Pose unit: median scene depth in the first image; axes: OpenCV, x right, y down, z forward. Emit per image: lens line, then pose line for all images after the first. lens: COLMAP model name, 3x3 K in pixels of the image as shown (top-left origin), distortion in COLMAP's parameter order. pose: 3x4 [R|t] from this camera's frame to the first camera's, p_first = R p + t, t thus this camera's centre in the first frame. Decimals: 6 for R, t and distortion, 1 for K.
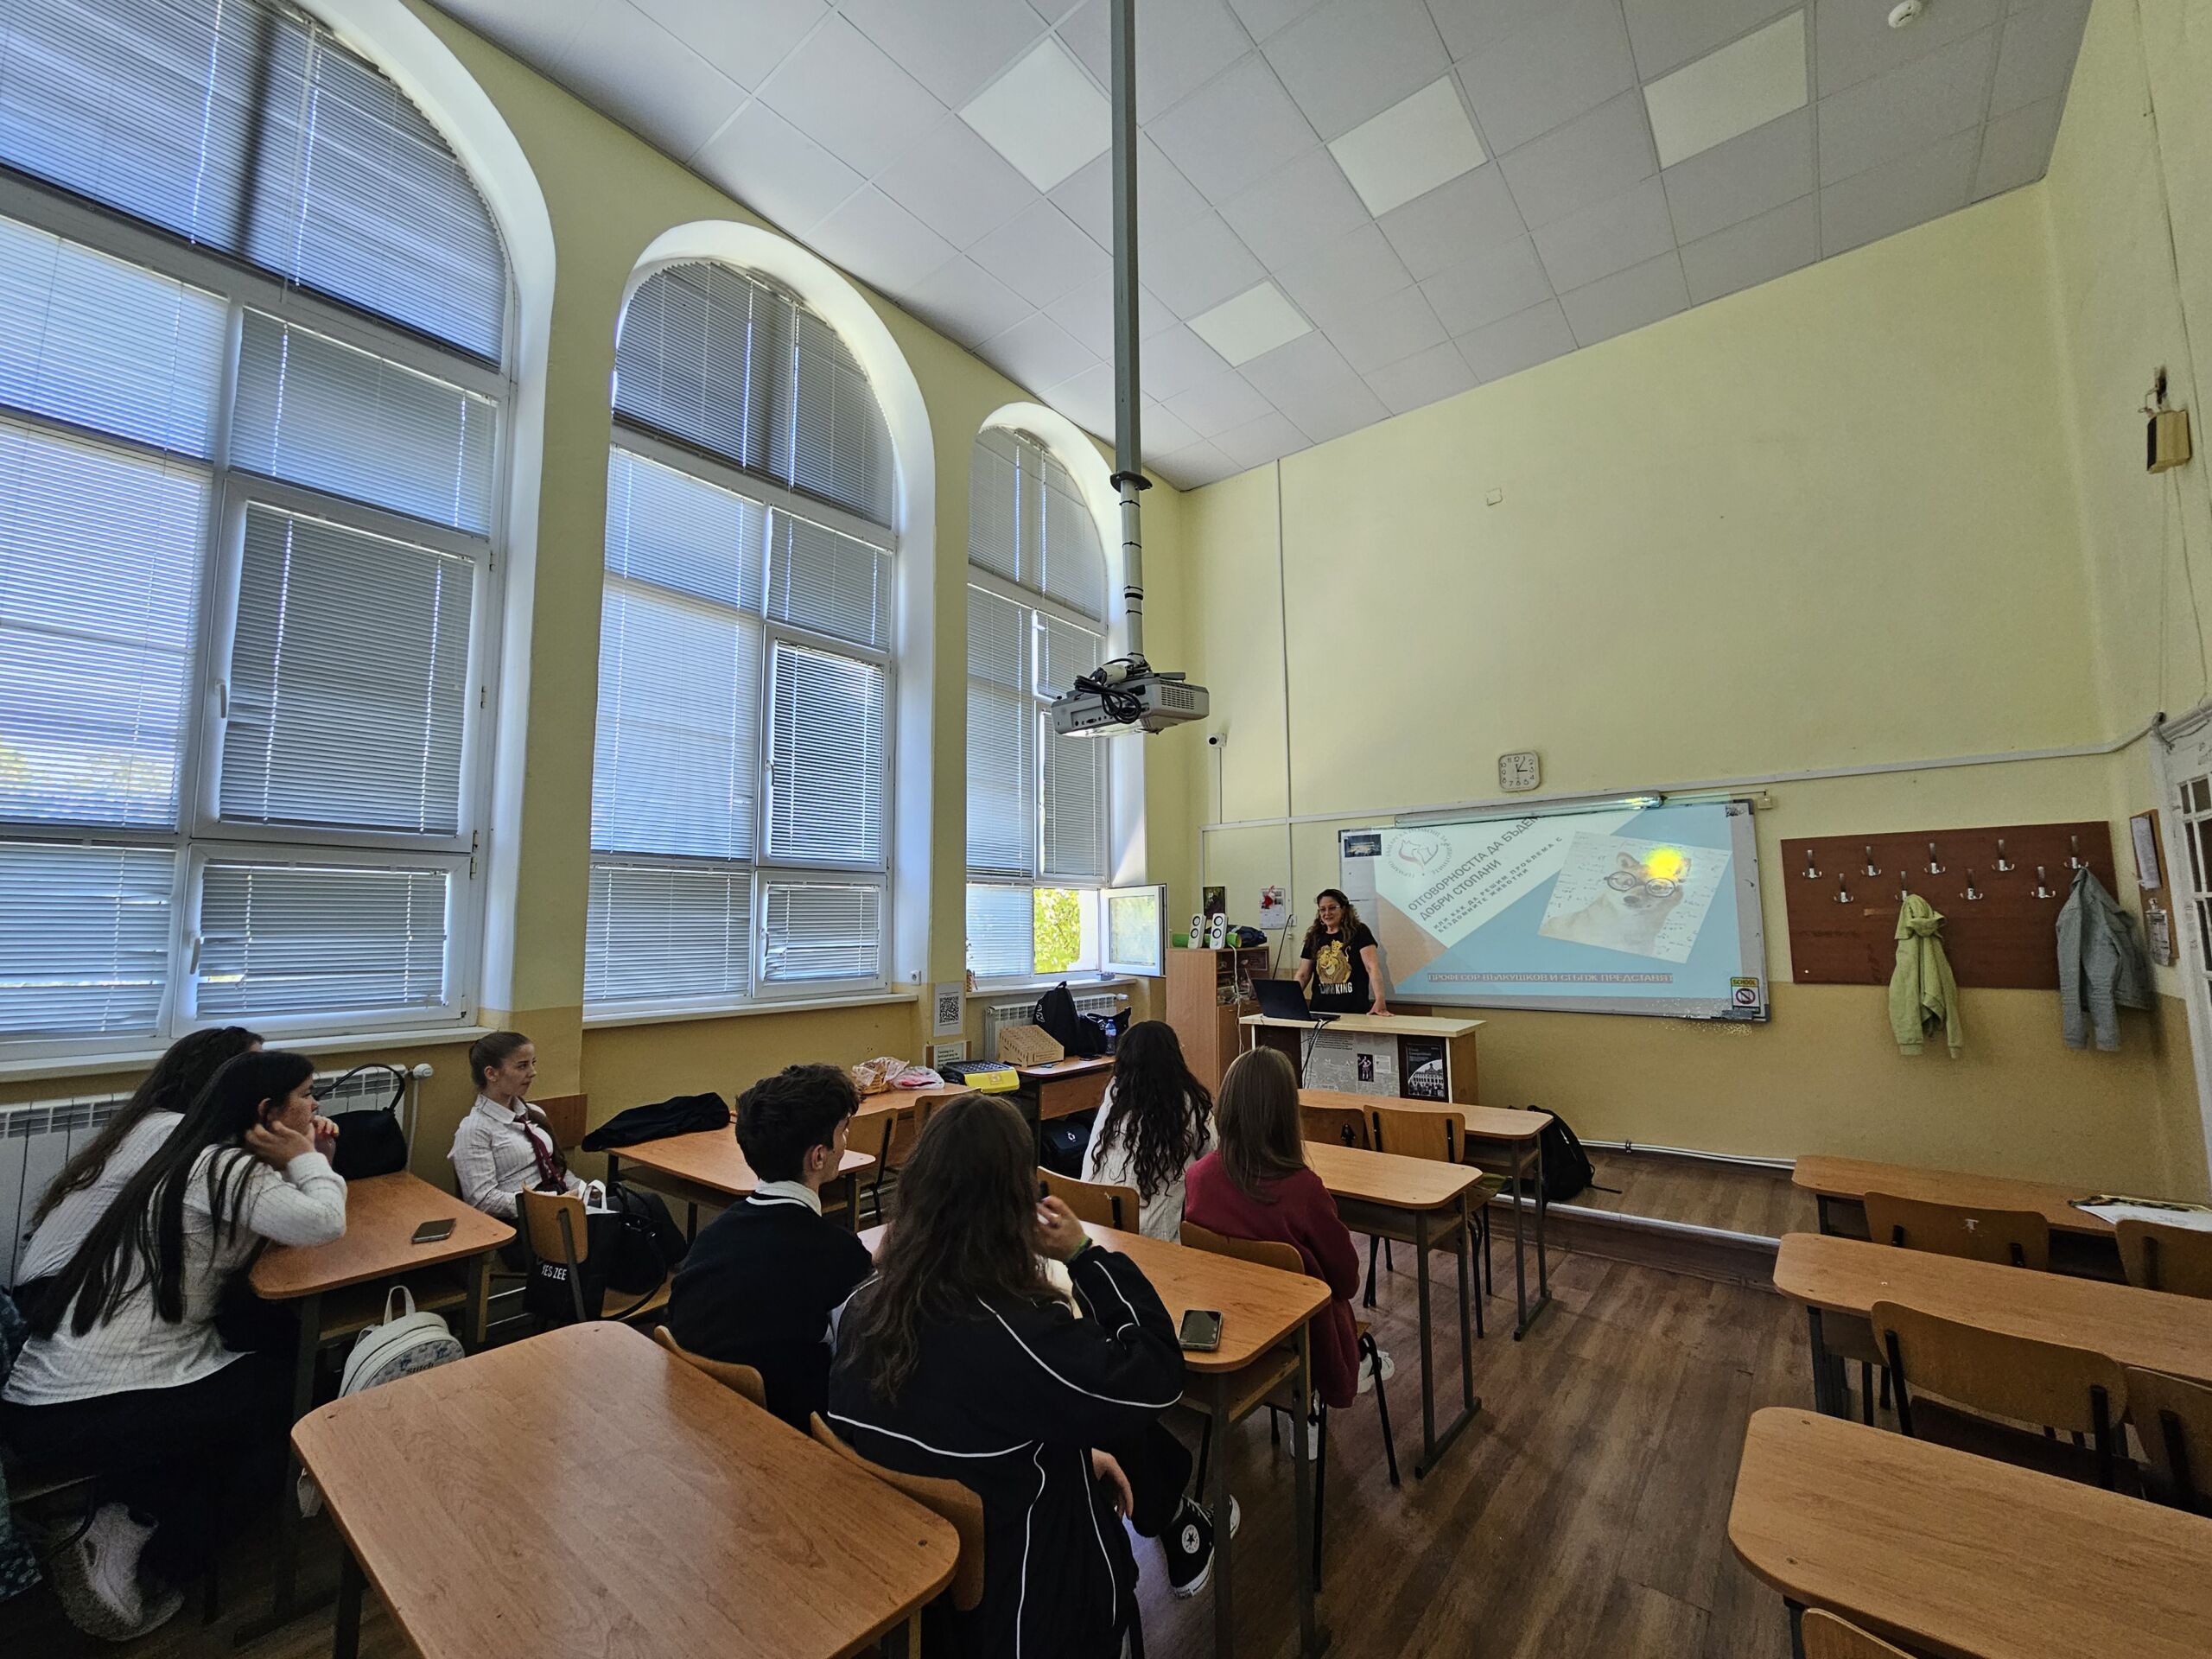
lens RADIAL K [[920.6, 0, 1106.0], [0, 920.6, 829.5], [0, 0, 1]] dist [-0.002044, -0.000285]
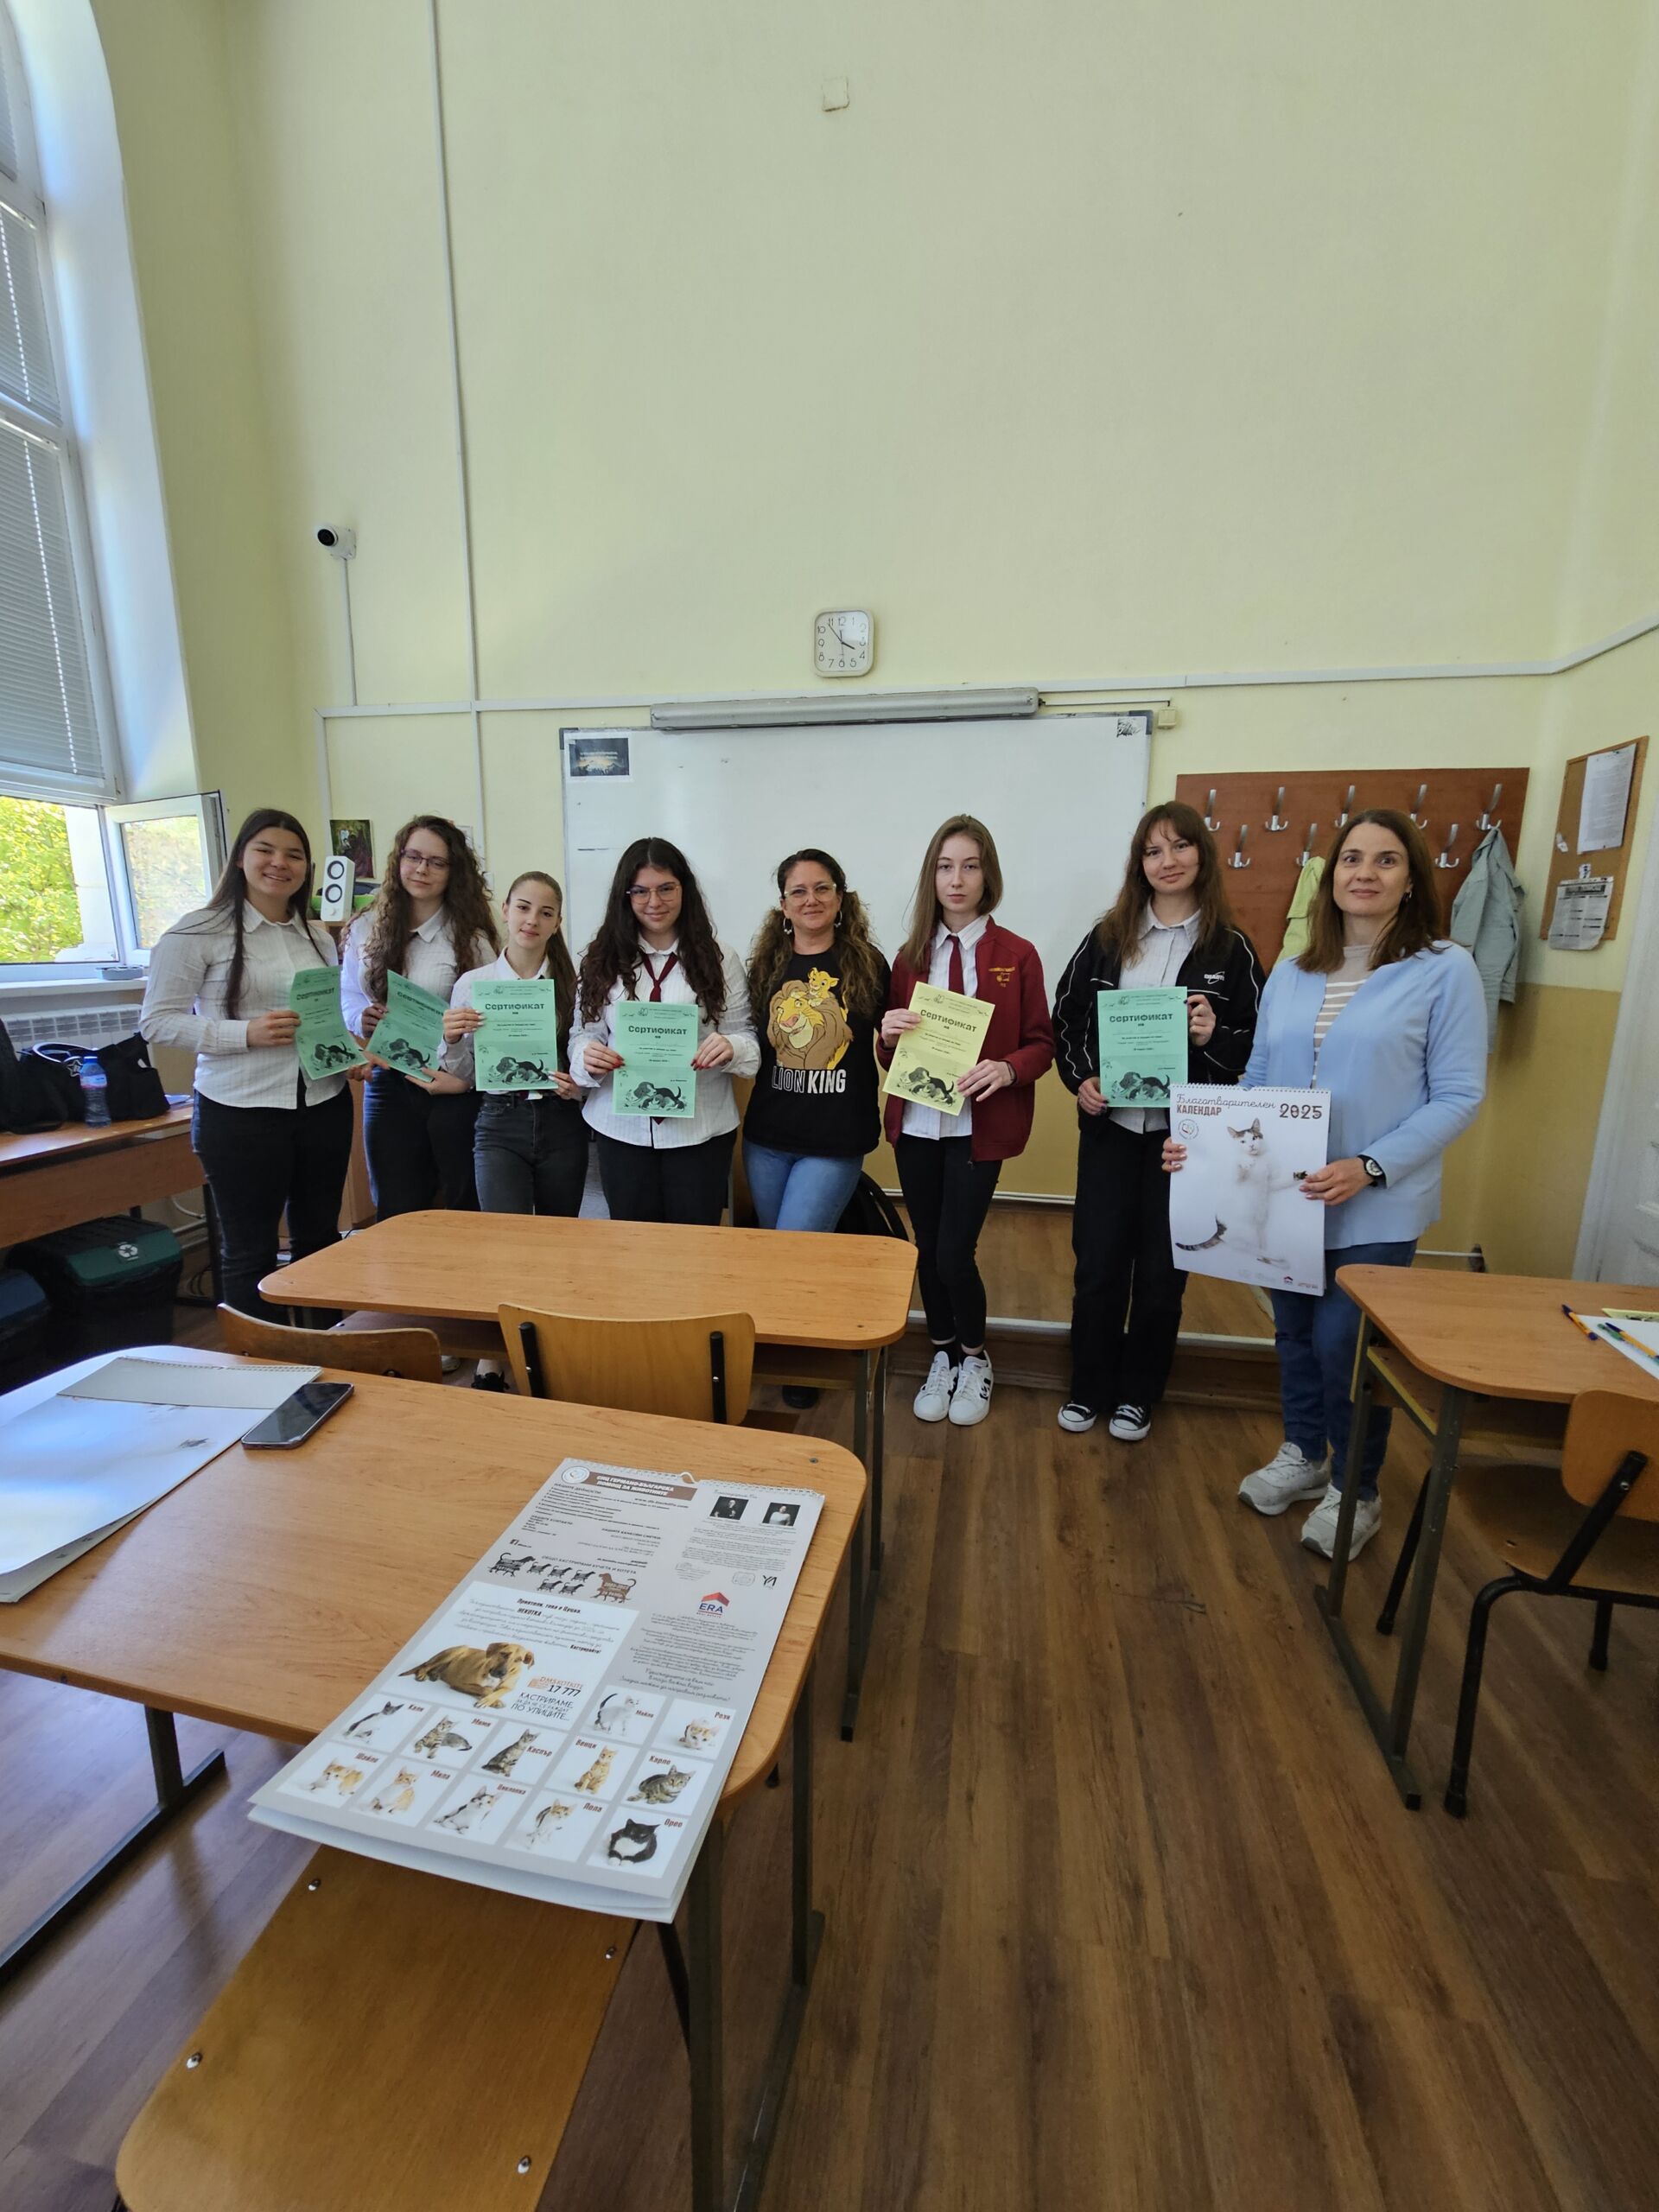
lens RADIAL K [[920.6, 0, 829.5], [0, 920.6, 1106.0], [0, 0, 1]] dist [-0.002044, -0.000285]
pose [[0.882383, -0.069327, 0.465396, 0.124634], [-0.068370, 0.959698, 0.272589, 0.069290], [-0.465538, -0.272347, 0.842082, 0.387094]]
